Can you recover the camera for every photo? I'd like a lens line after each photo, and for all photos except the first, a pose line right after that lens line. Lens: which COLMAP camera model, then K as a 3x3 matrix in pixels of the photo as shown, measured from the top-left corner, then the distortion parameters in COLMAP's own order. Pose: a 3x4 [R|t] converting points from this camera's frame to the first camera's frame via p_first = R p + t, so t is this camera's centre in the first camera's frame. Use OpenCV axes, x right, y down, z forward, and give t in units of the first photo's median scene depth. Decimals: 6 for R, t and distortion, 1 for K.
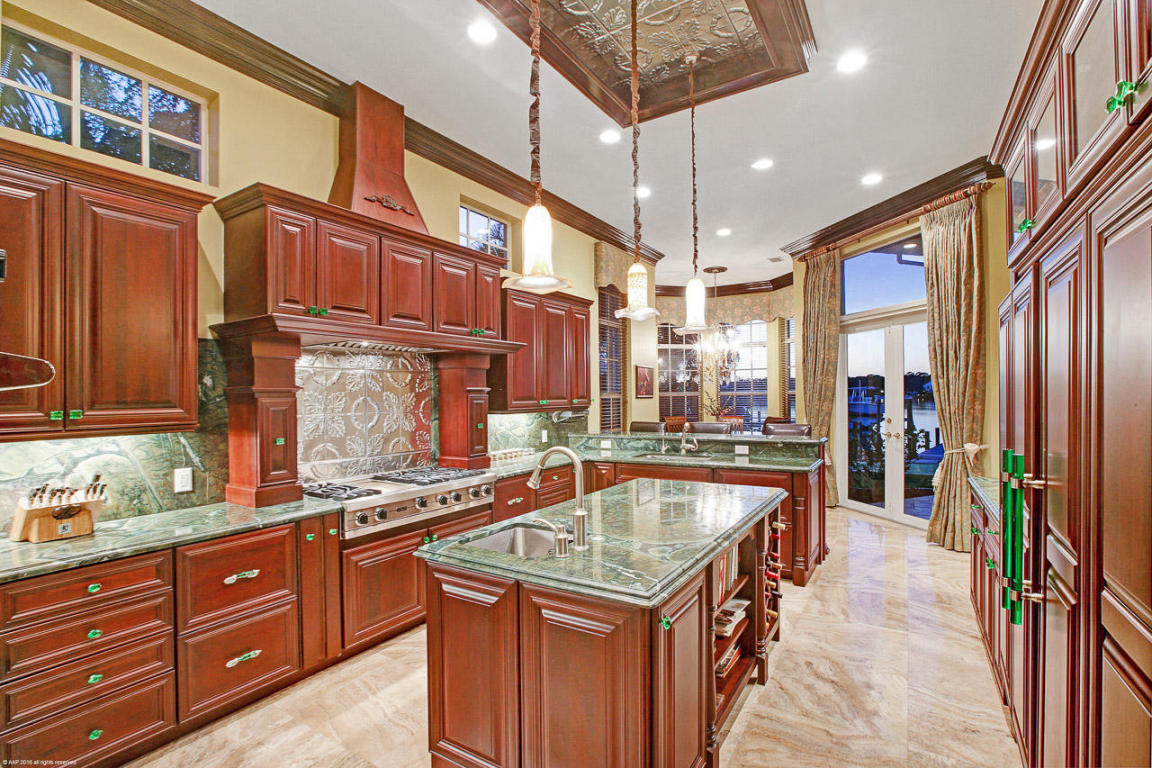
lens RADIAL K [[532.0, 0, 568.5], [0, 532.0, 408.0], [0, 0, 1]] dist [0.002472, 0.000079]
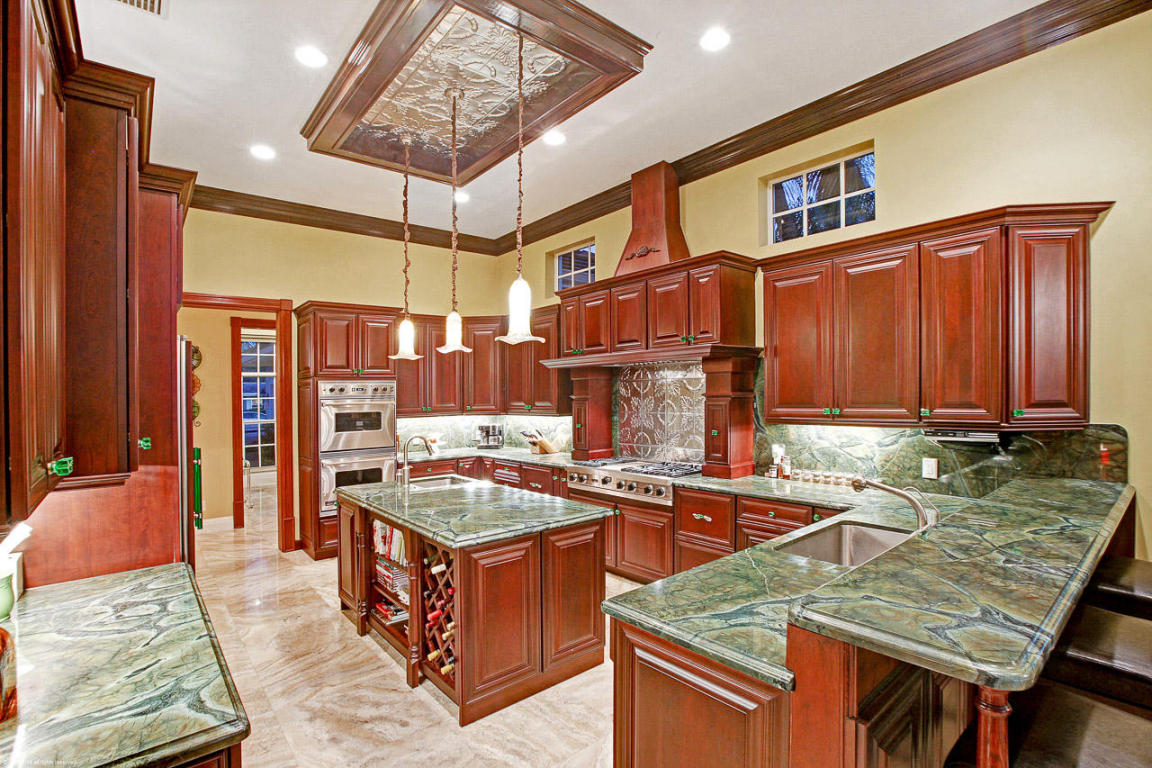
lens RADIAL K [[532.0, 0, 575.7], [0, 532.0, 386.6], [0, 0, 1]] dist [0.002472, 0.000079]
pose [[-0.305195, -0.000904, -0.952289, 0.888393], [0.000671, 0.999999, -0.001164, -0.051299], [0.952290, -0.000994, -0.305194, 1.139852]]
